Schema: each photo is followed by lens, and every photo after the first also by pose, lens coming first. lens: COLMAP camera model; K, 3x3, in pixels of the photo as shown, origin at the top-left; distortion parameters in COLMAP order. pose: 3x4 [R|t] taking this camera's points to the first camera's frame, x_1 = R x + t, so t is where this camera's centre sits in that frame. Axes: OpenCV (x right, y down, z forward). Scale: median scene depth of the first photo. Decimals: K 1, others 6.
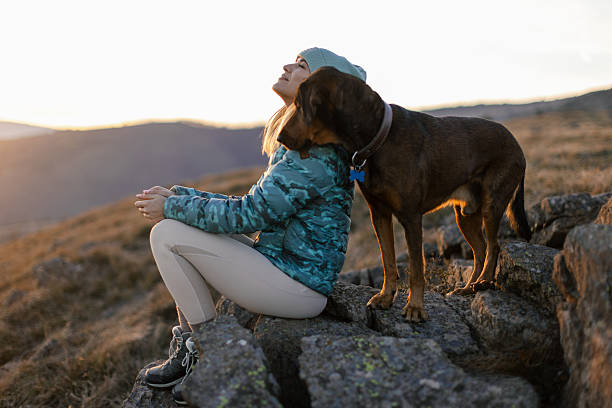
lens RADIAL K [[881.8, 0, 306.0], [0, 881.8, 204.0], [0, 0, 1]] dist [0.000282, -0.008734]
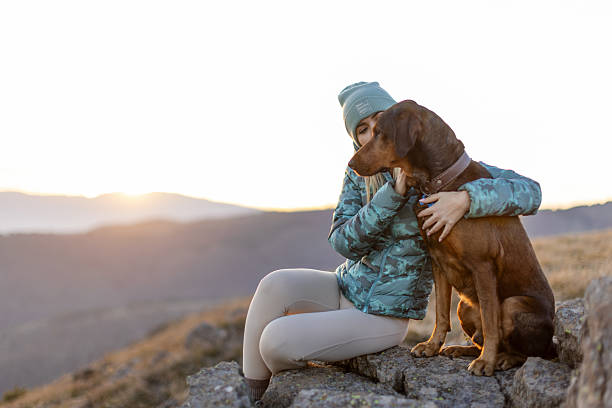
lens RADIAL K [[881.8, 0, 306.0], [0, 881.8, 204.0], [0, 0, 1]] dist [0.000282, -0.008734]
pose [[0.973647, 0.028010, -0.226335, 0.194638], [-0.049666, 0.994652, -0.090557, 0.037476], [0.222588, 0.099412, 0.969831, 0.075779]]
